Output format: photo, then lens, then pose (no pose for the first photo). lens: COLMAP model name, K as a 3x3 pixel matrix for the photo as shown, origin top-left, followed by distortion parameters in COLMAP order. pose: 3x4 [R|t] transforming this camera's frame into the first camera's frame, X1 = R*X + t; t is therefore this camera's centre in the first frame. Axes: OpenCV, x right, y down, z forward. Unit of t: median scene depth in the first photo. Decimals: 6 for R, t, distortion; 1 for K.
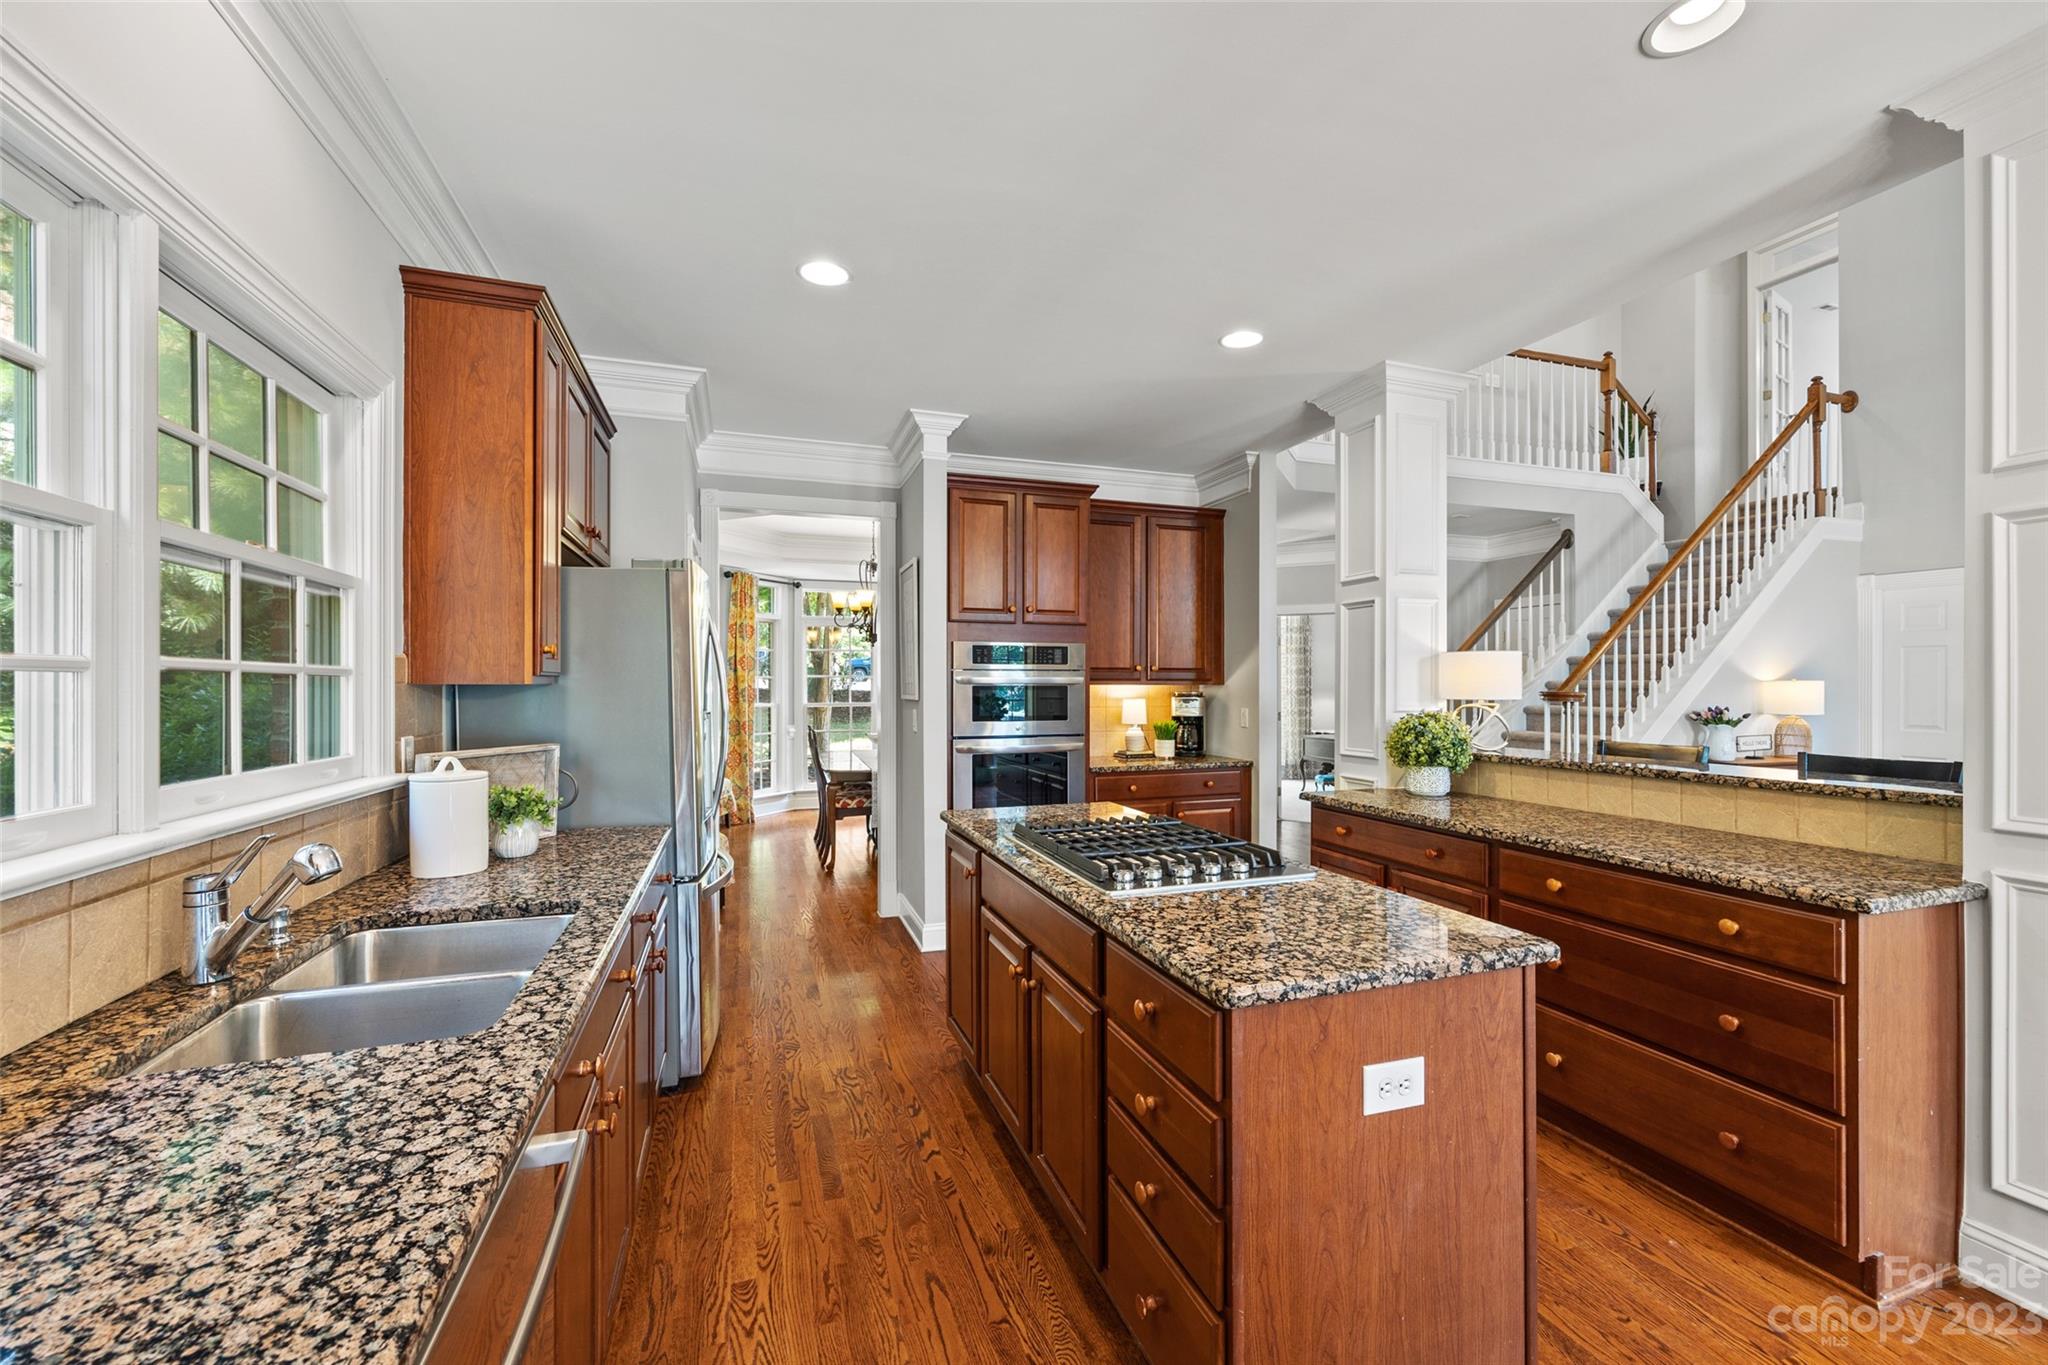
lens RADIAL K [[830.6, 0, 1028.8], [0, 830.6, 685.9], [0, 0, 1]] dist [0.000311, 0.000014]
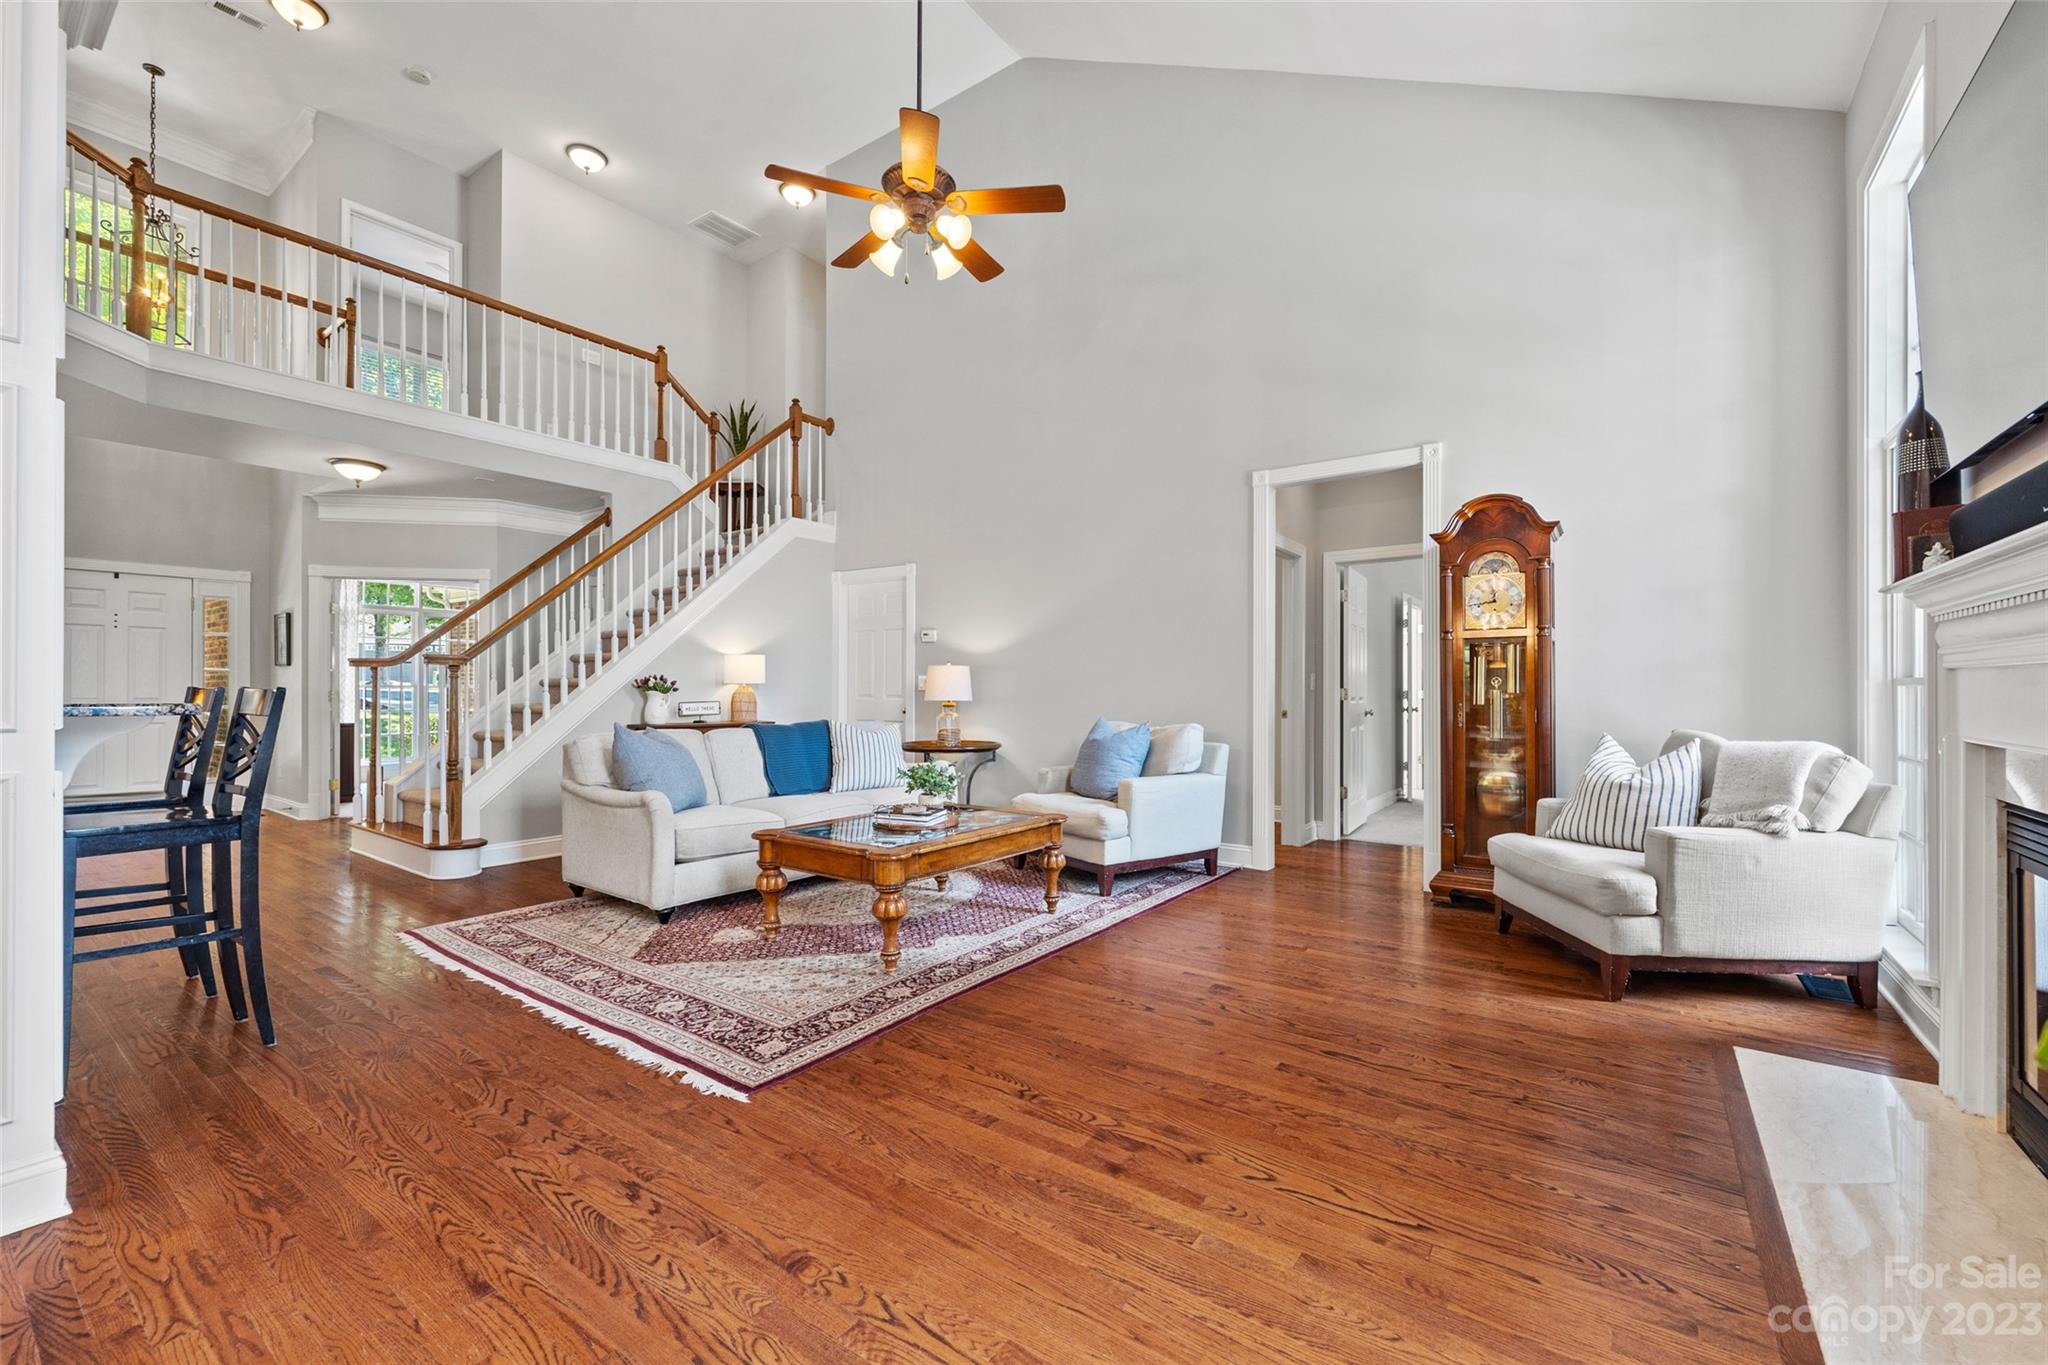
lens RADIAL K [[830.6, 0, 1028.8], [0, 830.6, 685.9], [0, 0, 1]] dist [0.000311, 0.000014]
pose [[0.817309, 0.005835, 0.576170, 0.502924], [-0.002951, 0.999978, -0.005941, 0.036923], [-0.576192, 0.003155, 0.817308, -0.137775]]
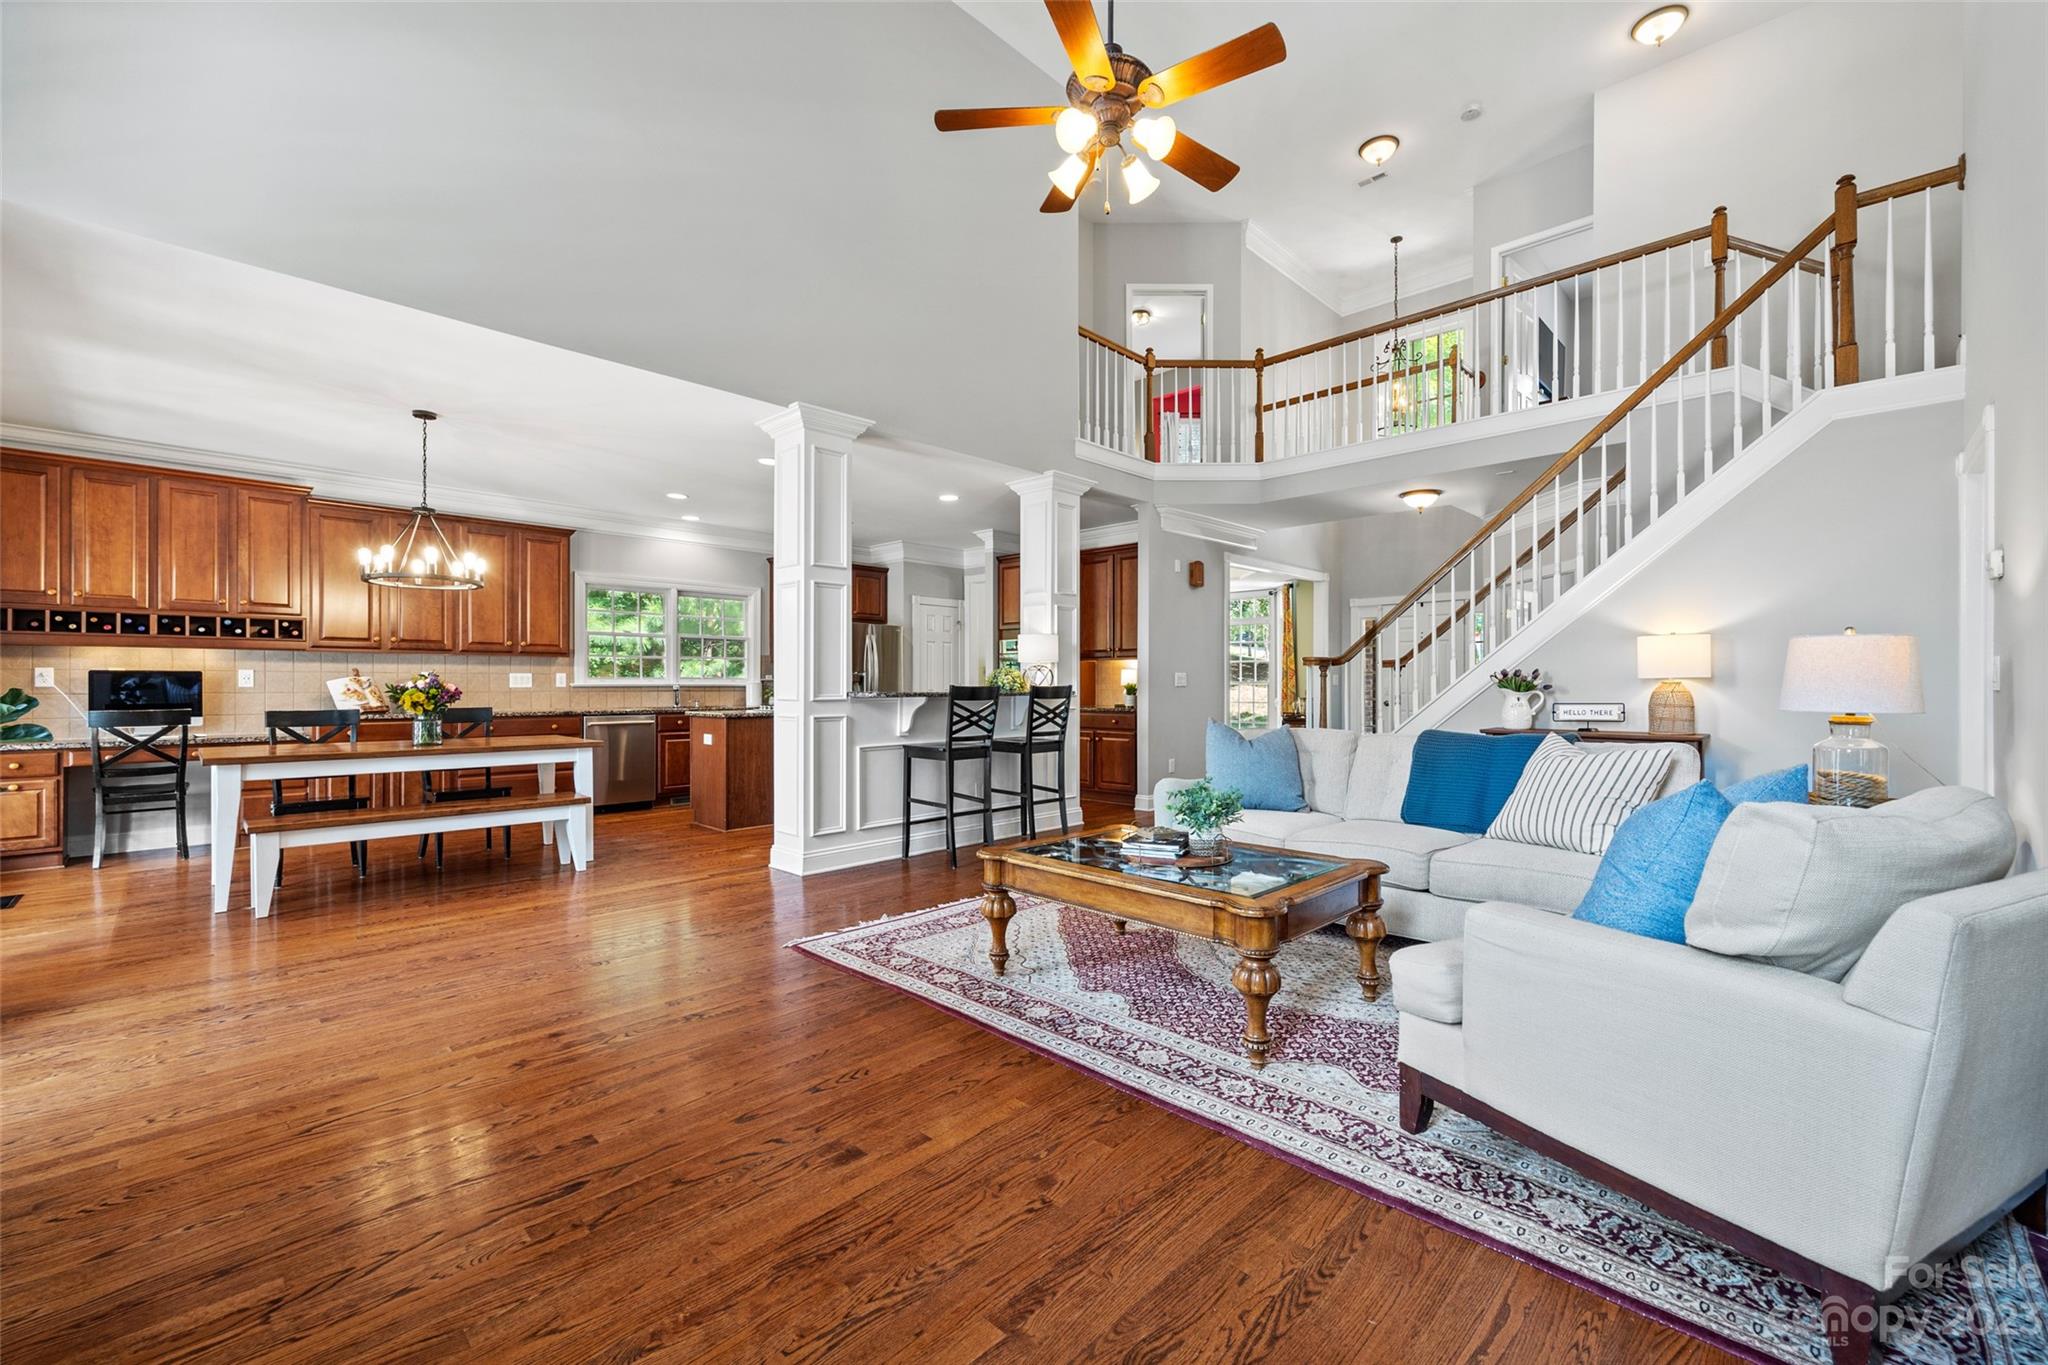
lens RADIAL K [[830.6, 0, 1028.8], [0, 830.6, 685.9], [0, 0, 1]] dist [0.000311, 0.000014]
pose [[0.453258, 0.002993, -0.891374, 1.154718], [-0.001849, 0.999995, 0.002418, 0.034524], [0.891377, 0.000553, 0.453262, 0.104653]]
